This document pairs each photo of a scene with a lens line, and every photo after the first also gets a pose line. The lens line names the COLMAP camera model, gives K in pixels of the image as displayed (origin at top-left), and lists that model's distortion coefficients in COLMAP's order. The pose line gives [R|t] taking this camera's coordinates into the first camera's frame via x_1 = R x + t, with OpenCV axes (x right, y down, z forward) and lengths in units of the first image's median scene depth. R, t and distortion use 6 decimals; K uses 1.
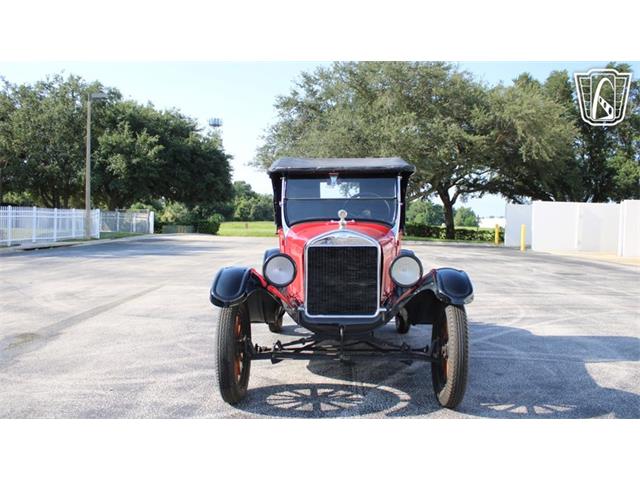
lens RADIAL K [[557.4, 0, 320.0], [0, 557.4, 240.0], [0, 0, 1]] dist [-0.147840, 0.113171]
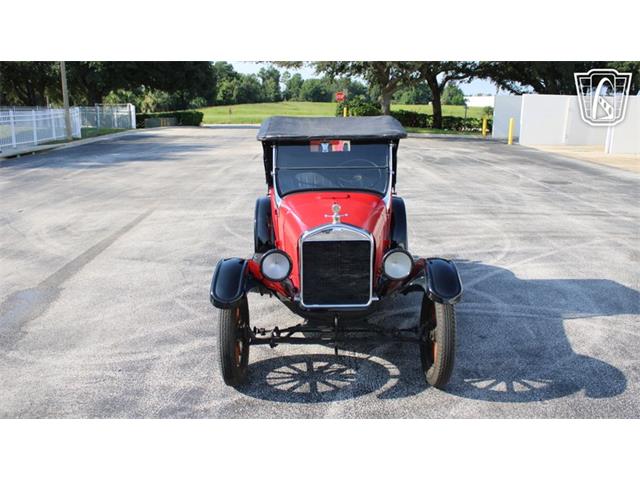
lens RADIAL K [[557.4, 0, 320.0], [0, 557.4, 240.0], [0, 0, 1]] dist [-0.147840, 0.113171]
pose [[0.999582, -0.017253, 0.023178, -0.010444], [0.011974, 0.977378, 0.211162, -0.161337], [-0.026297, -0.210796, 0.977176, -0.000103]]
